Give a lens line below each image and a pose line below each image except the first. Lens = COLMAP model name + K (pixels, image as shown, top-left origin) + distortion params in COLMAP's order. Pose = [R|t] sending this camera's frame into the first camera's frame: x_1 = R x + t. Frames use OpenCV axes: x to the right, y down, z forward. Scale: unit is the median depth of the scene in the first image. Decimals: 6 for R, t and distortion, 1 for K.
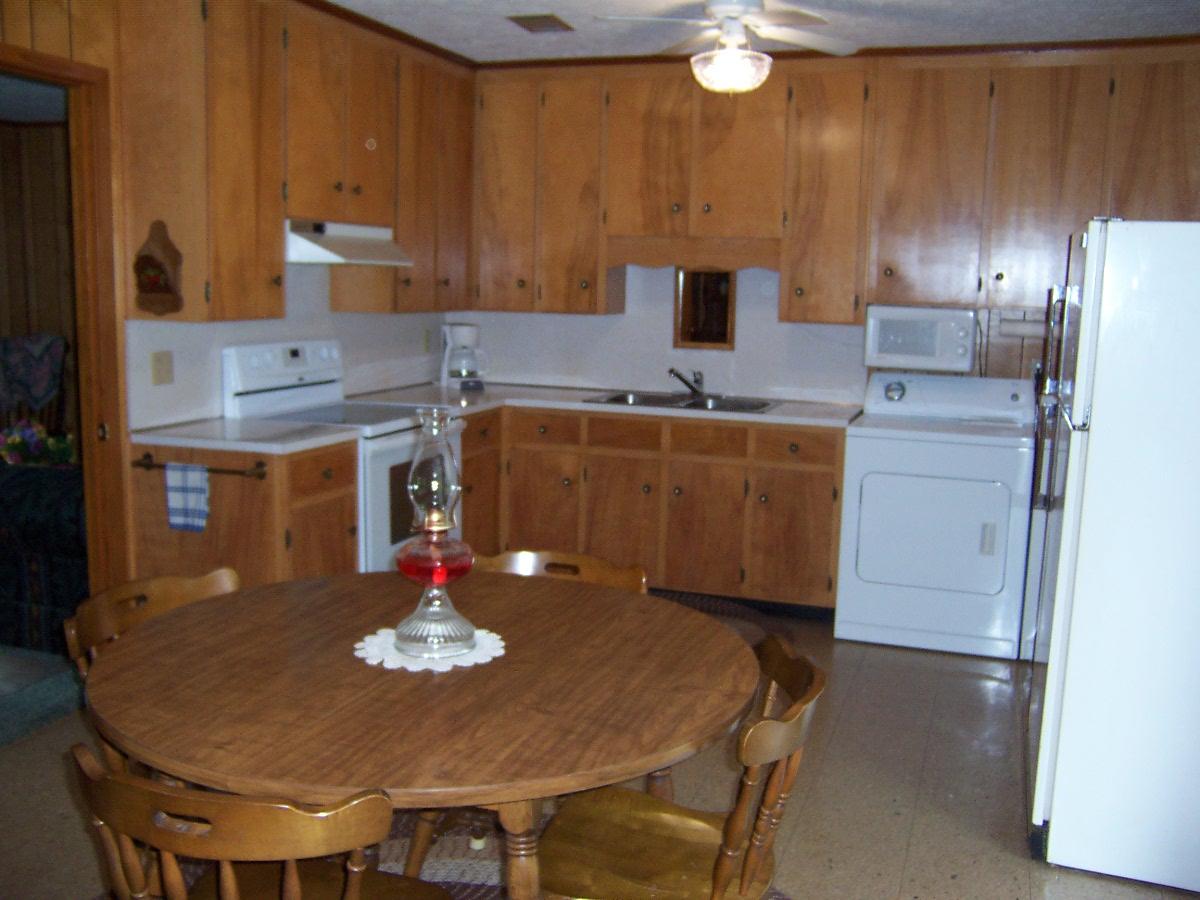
lens RADIAL K [[1192.4, 0, 600.0], [0, 1192.4, 450.0], [0, 0, 1]] dist [-0.126000, 0.208658]
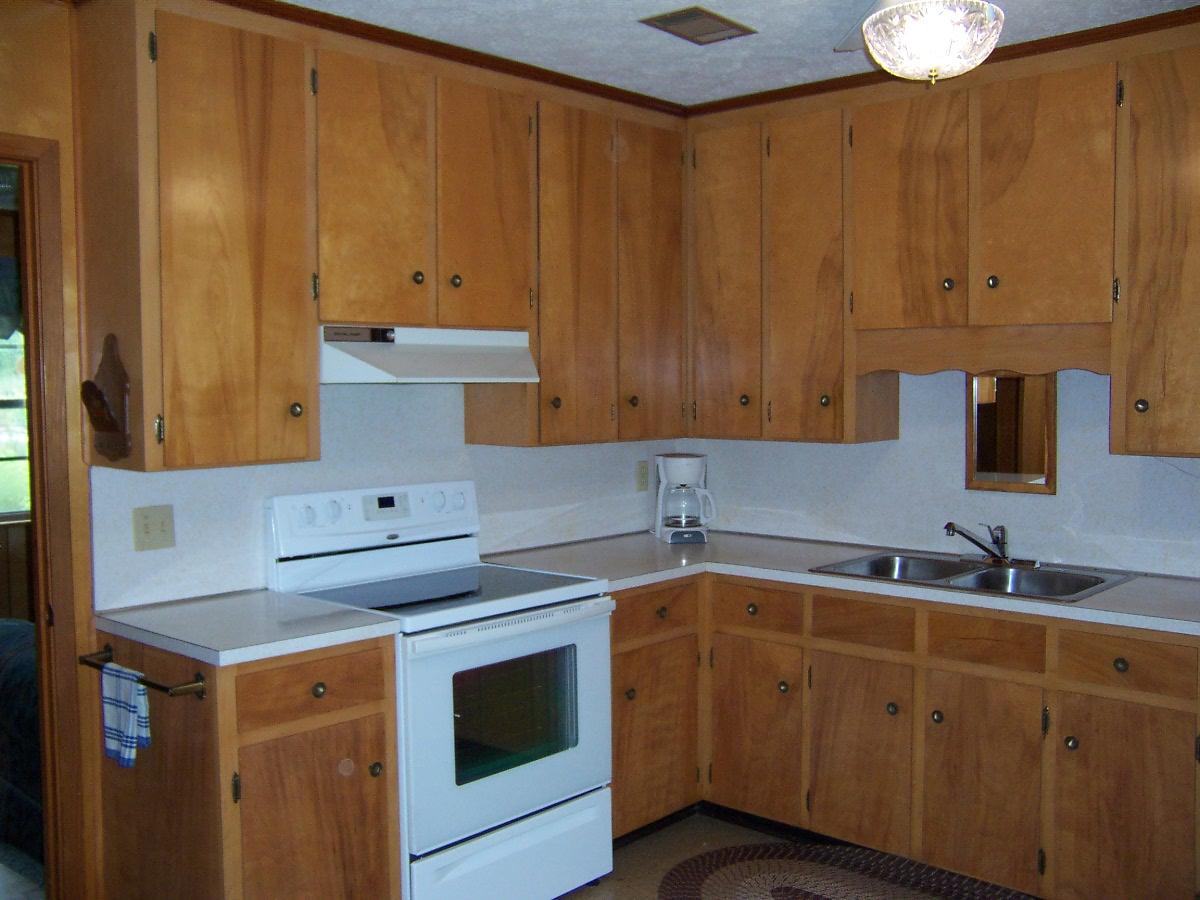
lens RADIAL K [[1192.4, 0, 600.0], [0, 1192.4, 450.0], [0, 0, 1]] dist [-0.126000, 0.208658]
pose [[0.920310, -0.004839, -0.391161, 0.147542], [-0.028815, 0.996368, -0.080123, -0.053426], [0.390128, 0.085009, 0.916828, 0.330739]]
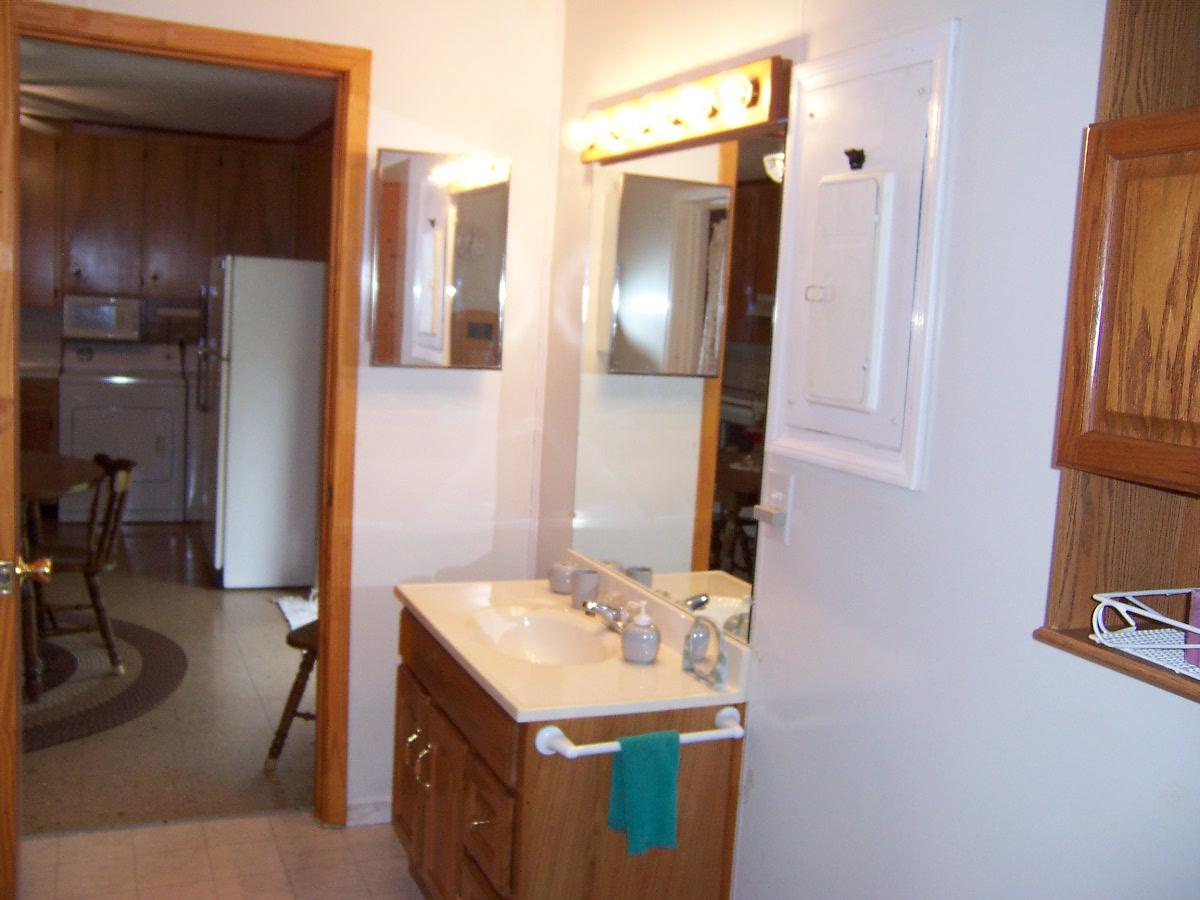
lens RADIAL K [[1192.4, 0, 600.0], [0, 1192.4, 450.0], [0, 0, 1]] dist [-0.126000, 0.208658]
pose [[0.741704, -0.059405, 0.668092, -0.250954], [0.053312, 0.998140, 0.029566, 0.058612], [-0.668606, 0.013688, 0.743491, -0.487608]]
